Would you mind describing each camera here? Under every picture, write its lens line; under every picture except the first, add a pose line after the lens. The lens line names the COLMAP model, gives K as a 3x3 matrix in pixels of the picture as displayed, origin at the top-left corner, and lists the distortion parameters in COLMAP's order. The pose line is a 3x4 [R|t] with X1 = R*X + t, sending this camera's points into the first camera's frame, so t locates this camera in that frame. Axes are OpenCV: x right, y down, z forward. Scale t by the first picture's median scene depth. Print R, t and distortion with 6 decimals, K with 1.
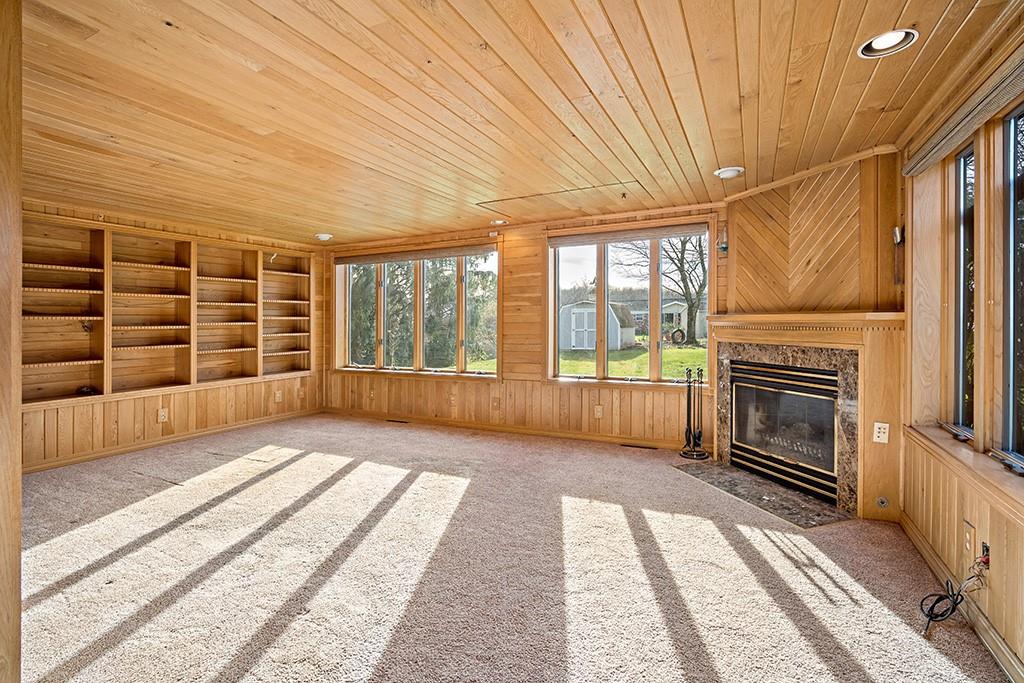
lens RADIAL K [[469.8, 0, 514.7], [0, 469.8, 333.9], [0, 0, 1]] dist [-0.003762, 0.001287]
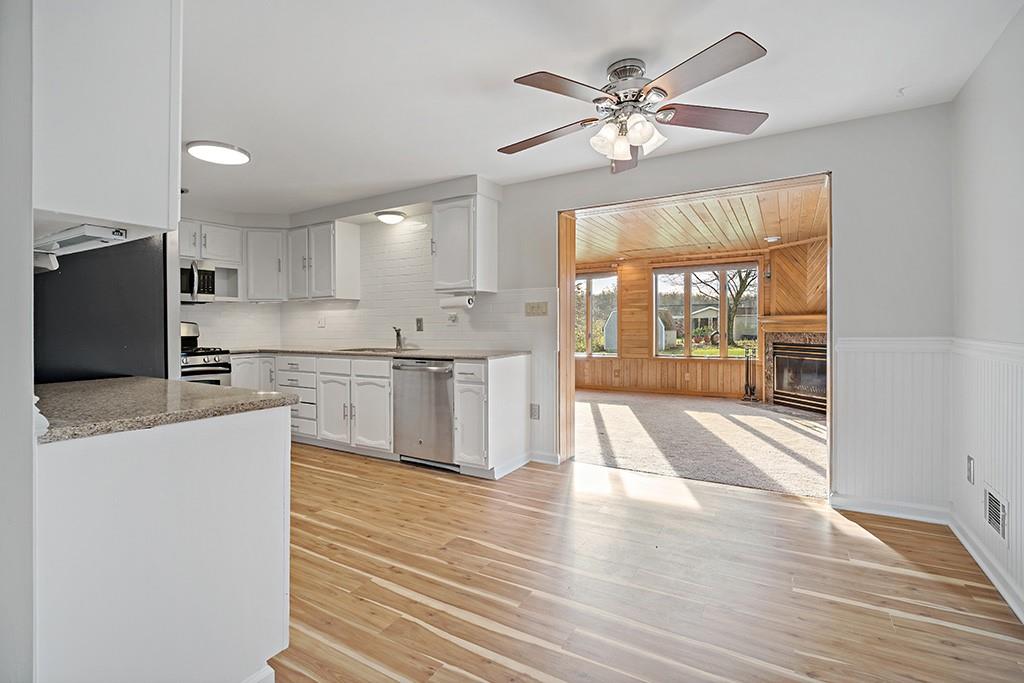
lens RADIAL K [[469.8, 0, 510.4], [0, 469.8, 333.9], [0, 0, 1]] dist [-0.003762, 0.001287]
pose [[0.998059, 0.001052, -0.062267, -0.351185], [-0.001783, 0.999930, -0.011683, 0.040928], [0.062251, 0.011771, 0.997991, -0.693506]]
